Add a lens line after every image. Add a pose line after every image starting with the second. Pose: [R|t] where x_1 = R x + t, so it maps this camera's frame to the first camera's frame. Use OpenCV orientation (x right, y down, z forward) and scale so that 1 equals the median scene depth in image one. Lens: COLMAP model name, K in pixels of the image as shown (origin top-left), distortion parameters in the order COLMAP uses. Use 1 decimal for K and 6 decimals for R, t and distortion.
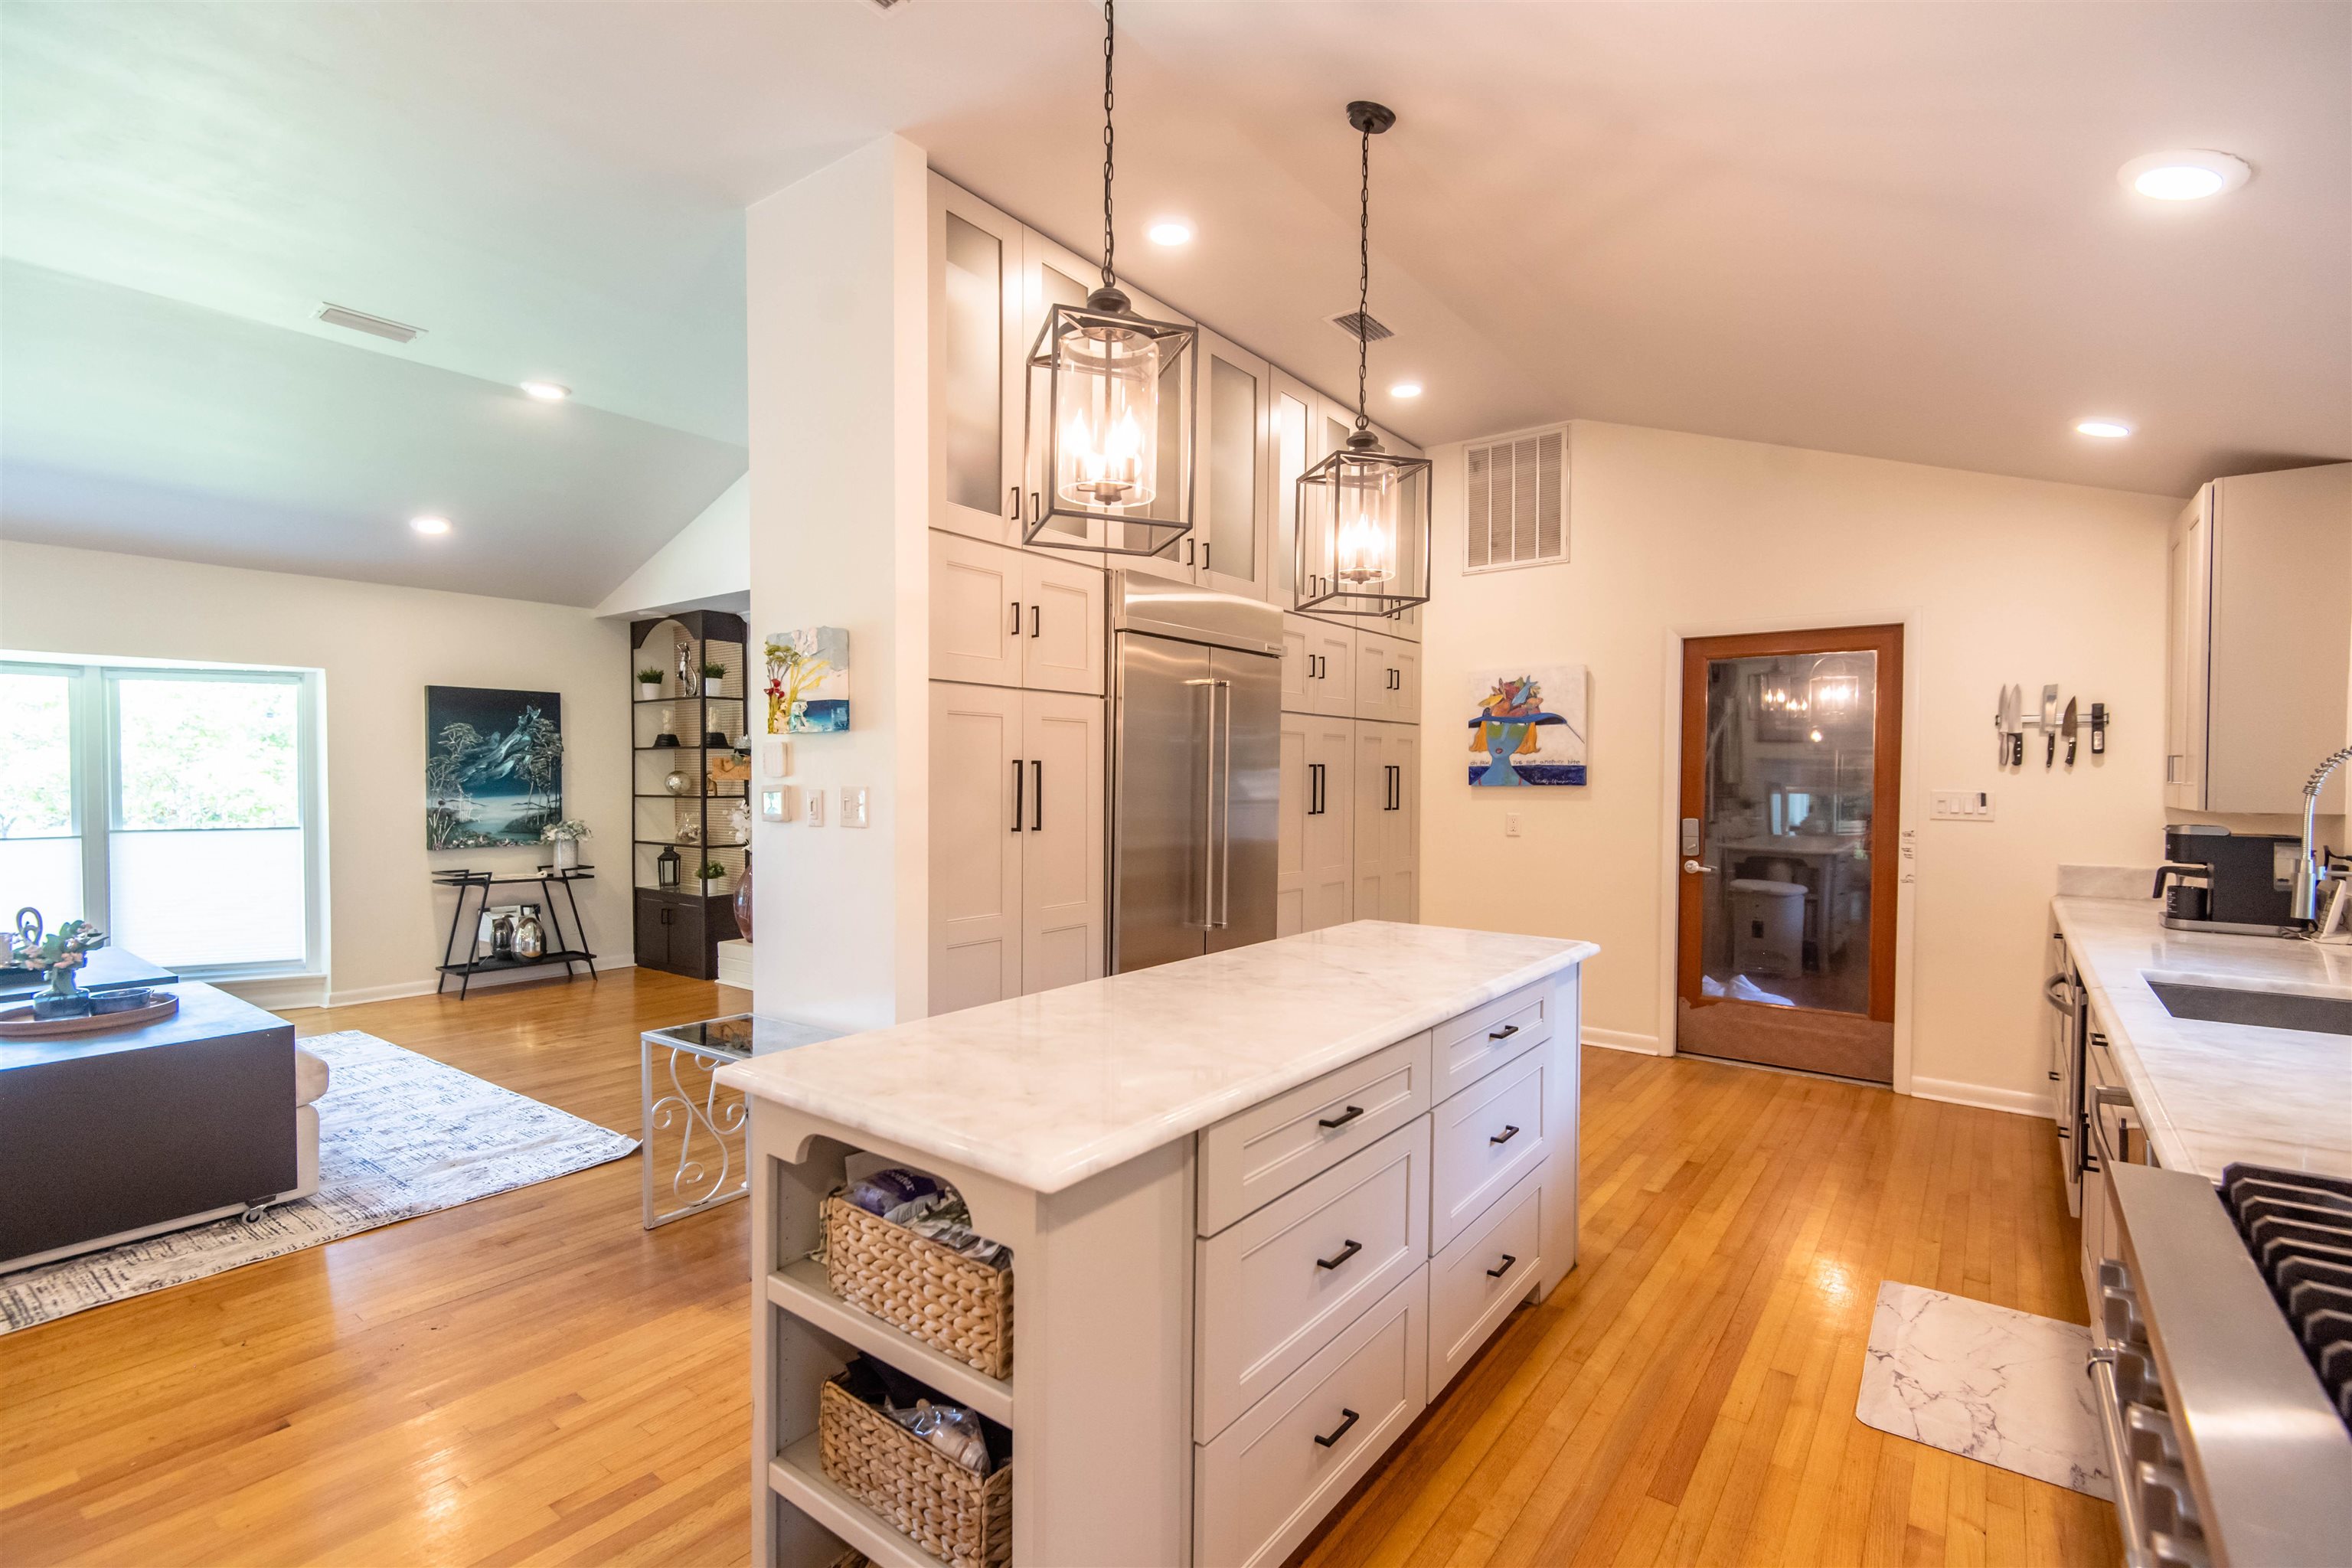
lens RADIAL K [[1054.7, 0, 1180.5], [0, 1054.7, 800.9], [0, 0, 1]] dist [-0.001168, -0.000679]
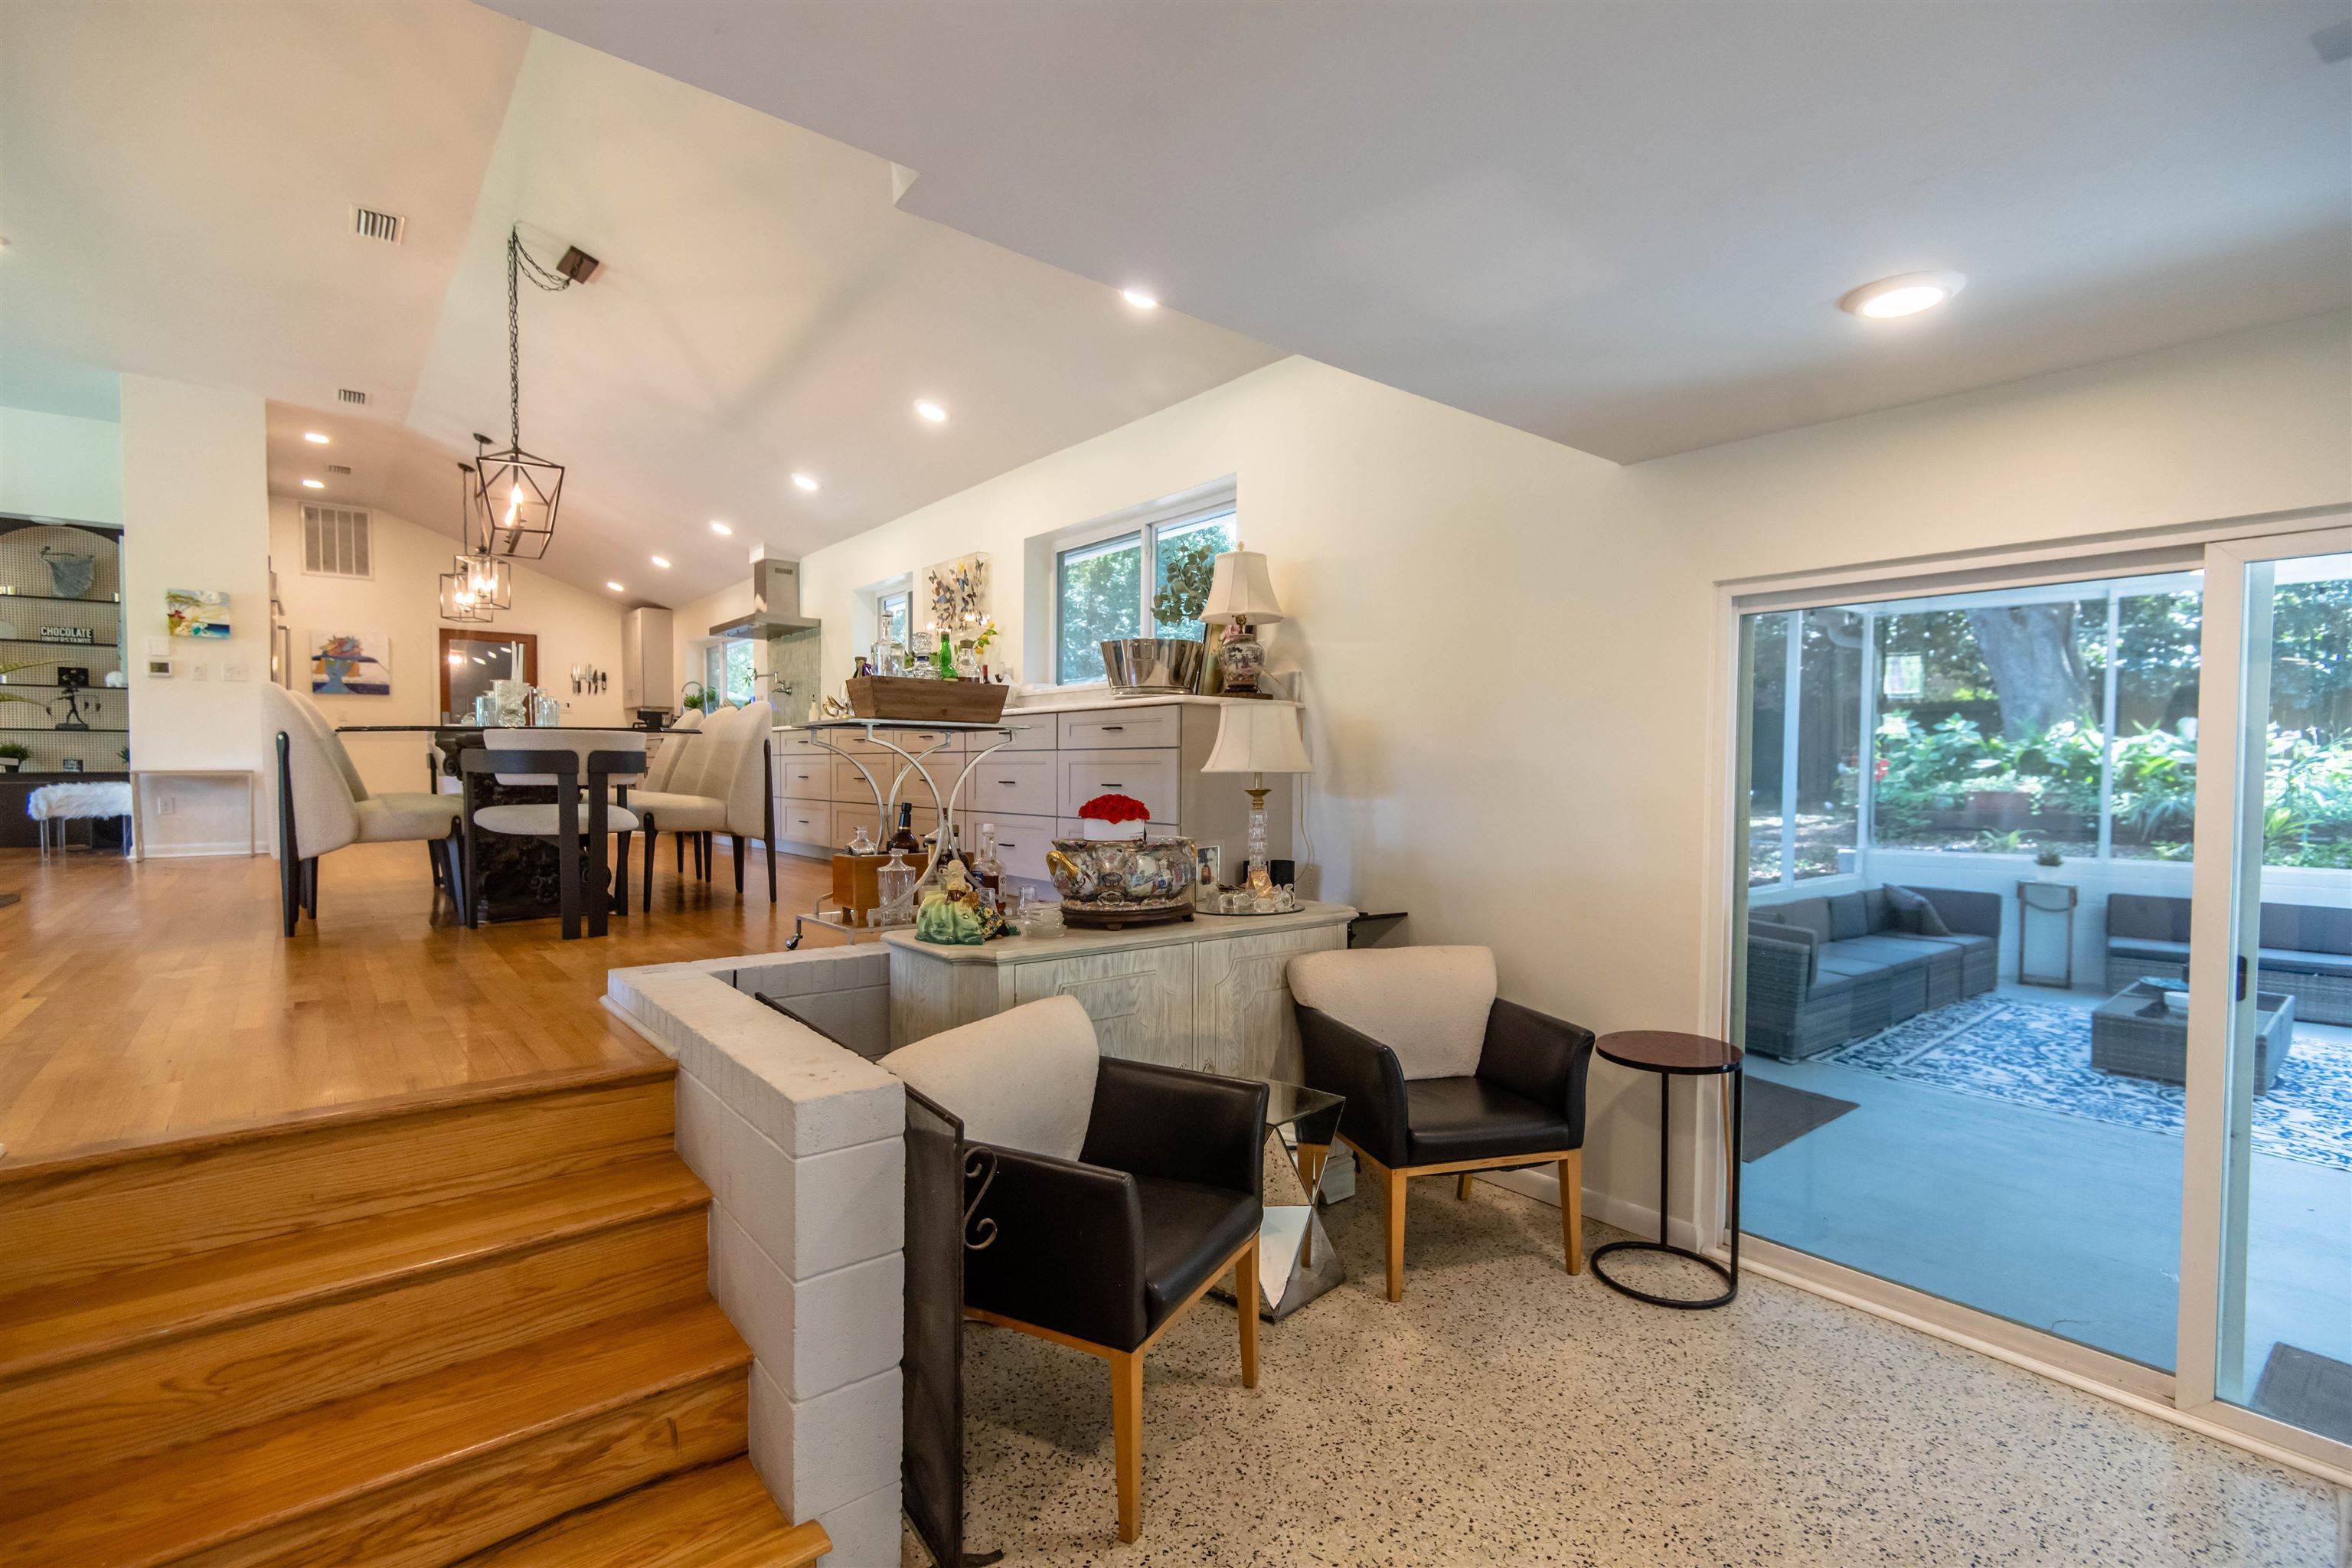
lens RADIAL K [[1062.9, 0, 1176.3], [0, 1062.9, 795.6], [0, 0, 1]] dist [0.029714, -0.019487]
pose [[0.232037, -0.031773, 0.972188, -1.049318], [0.021138, 0.999395, 0.027617, 0.126929], [-0.972477, 0.014142, 0.232568, -0.773681]]
